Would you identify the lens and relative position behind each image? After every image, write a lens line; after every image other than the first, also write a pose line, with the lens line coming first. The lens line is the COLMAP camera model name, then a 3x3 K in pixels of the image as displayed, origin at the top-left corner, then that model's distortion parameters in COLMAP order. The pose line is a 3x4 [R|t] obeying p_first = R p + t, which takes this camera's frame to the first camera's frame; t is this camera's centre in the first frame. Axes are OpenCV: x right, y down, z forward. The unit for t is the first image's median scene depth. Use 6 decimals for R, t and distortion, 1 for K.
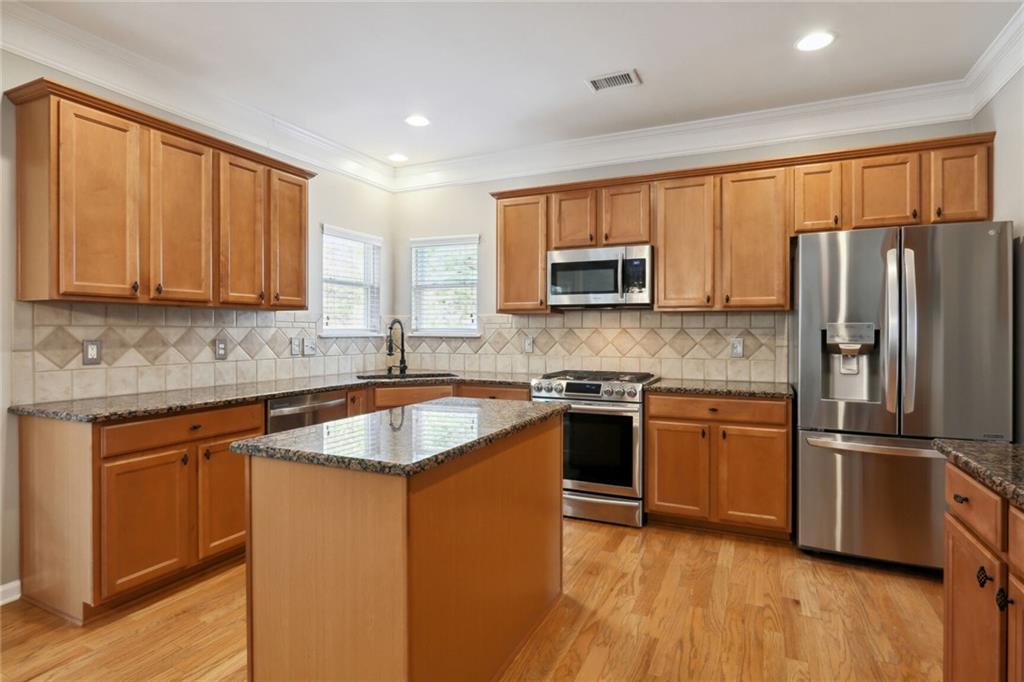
lens RADIAL K [[524.4, 0, 508.3], [0, 524.4, 333.5], [0, 0, 1]] dist [-0.007642, 0.000759]
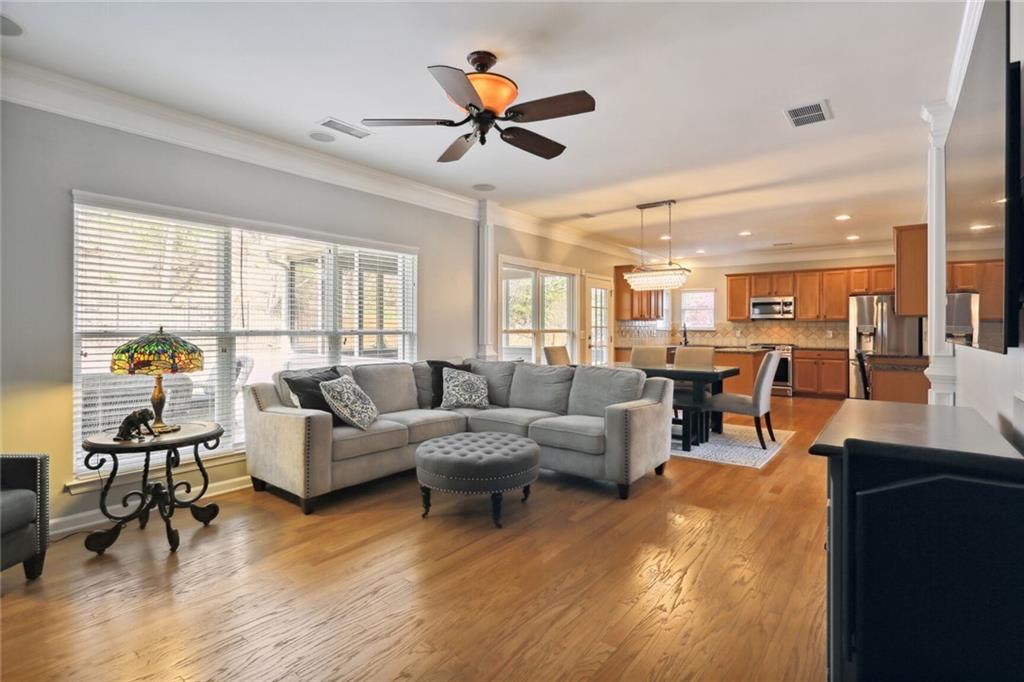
lens RADIAL K [[491.6, 0, 517.1], [0, 491.6, 326.6], [0, 0, 1]] dist [0.000759, 0.002042]
pose [[0.979110, -0.000463, -0.203333, -0.597922], [-0.001425, 0.999957, -0.009141, 0.012173], [0.203329, 0.009240, 0.979067, -1.732650]]
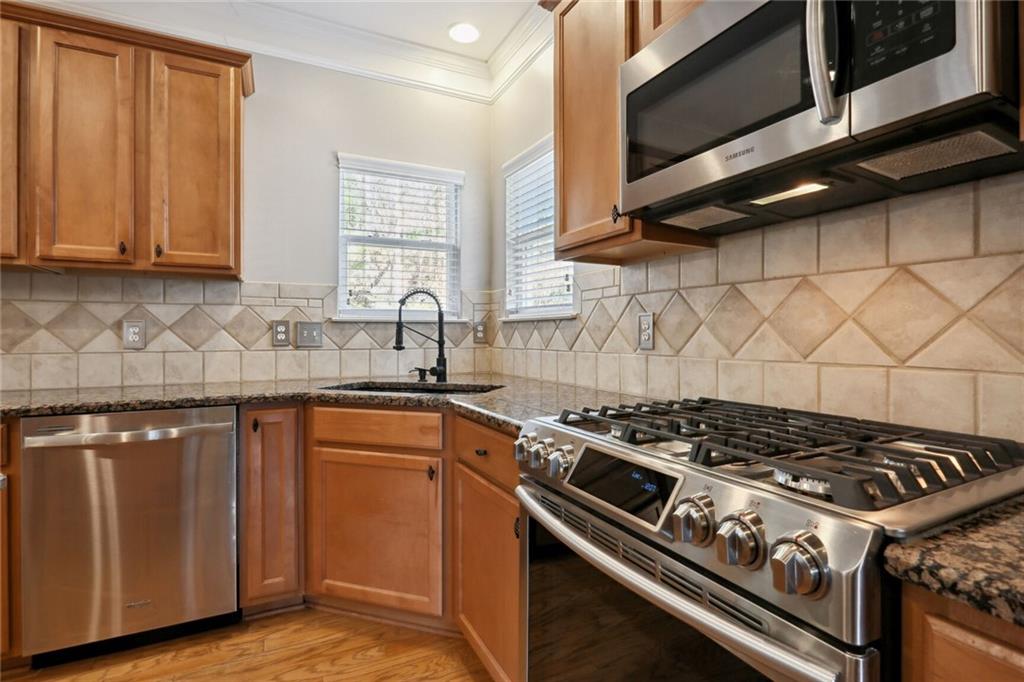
lens RADIAL K [[491.6, 0, 518.1], [0, 491.6, 328.6], [0, 0, 1]] dist [0.000759, 0.002042]
pose [[0.791457, -0.011642, -0.611114, 0.237298], [0.001149, 0.999845, -0.017559, 0.031289], [0.611224, 0.013195, 0.791348, 0.719376]]
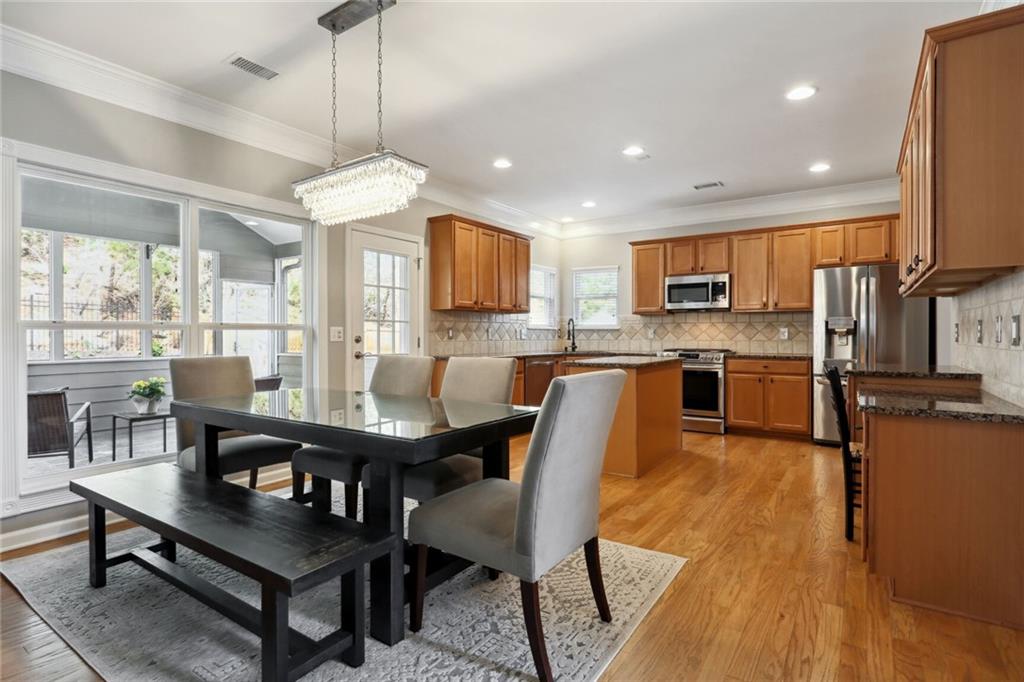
lens RADIAL K [[491.6, 0, 520.6], [0, 491.6, 335.2], [0, 0, 1]] dist [0.000759, 0.002042]
pose [[0.988738, -0.001408, -0.149652, -0.155624], [0.001103, 0.999997, -0.002125, 0.033743], [0.149654, 0.001936, 0.988737, -0.663952]]
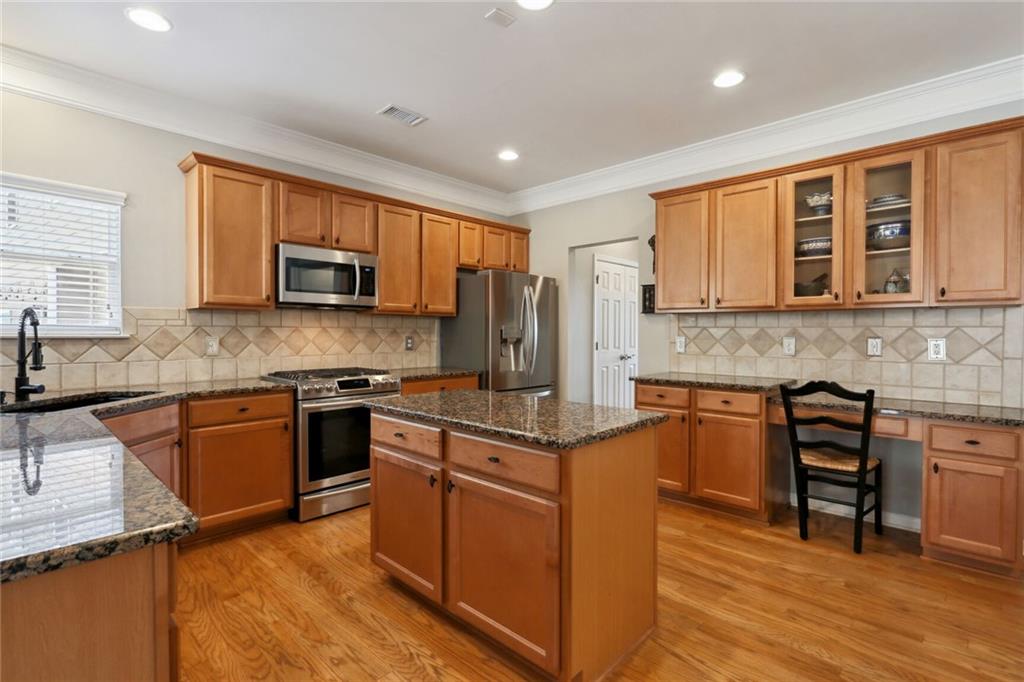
lens RADIAL K [[491.6, 0, 518.1], [0, 491.6, 335.2], [0, 0, 1]] dist [0.000759, 0.002042]
pose [[0.321921, -0.006386, 0.946745, -0.636613], [0.000038, 0.999977, 0.006732, -0.001243], [-0.946766, -0.002131, 0.321914, 0.339747]]
